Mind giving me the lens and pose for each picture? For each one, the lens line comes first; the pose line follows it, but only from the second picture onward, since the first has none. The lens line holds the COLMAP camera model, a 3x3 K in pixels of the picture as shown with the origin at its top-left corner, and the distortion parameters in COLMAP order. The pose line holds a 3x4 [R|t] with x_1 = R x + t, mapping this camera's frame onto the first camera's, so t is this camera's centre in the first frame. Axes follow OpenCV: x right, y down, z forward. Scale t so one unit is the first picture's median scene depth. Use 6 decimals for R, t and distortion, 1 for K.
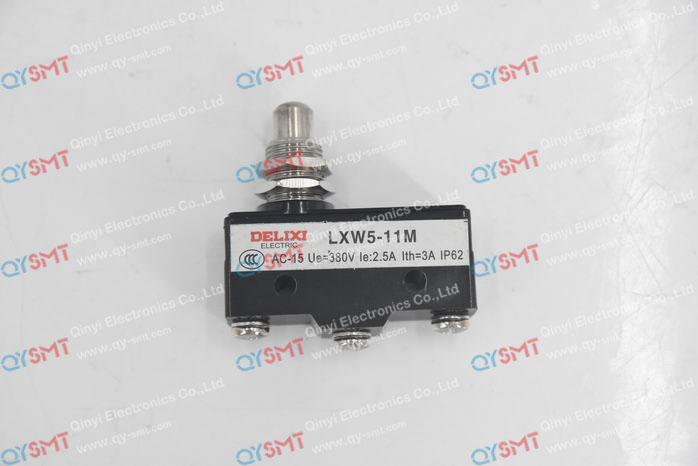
lens RADIAL K [[2002.1, 0, 348.1], [0, 2002.1, 237.7], [0, 0, 1]] dist [0.021750, 0.000000]
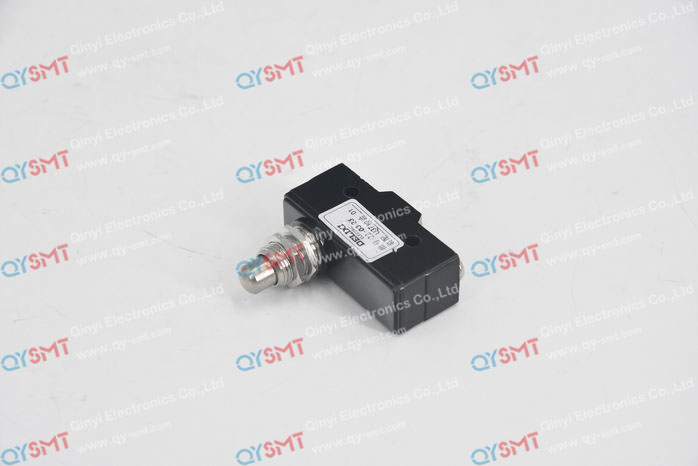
lens RADIAL K [[2002.1, 0, 348.4], [0, 2002.1, 233.3], [0, 0, 1]] dist [0.021750, 0.000000]
pose [[1.000000, -0.000339, 0.000147, -0.000092], [0.000340, 0.999988, -0.004958, 0.328667], [-0.000146, 0.004958, 0.999988, 0.000771]]
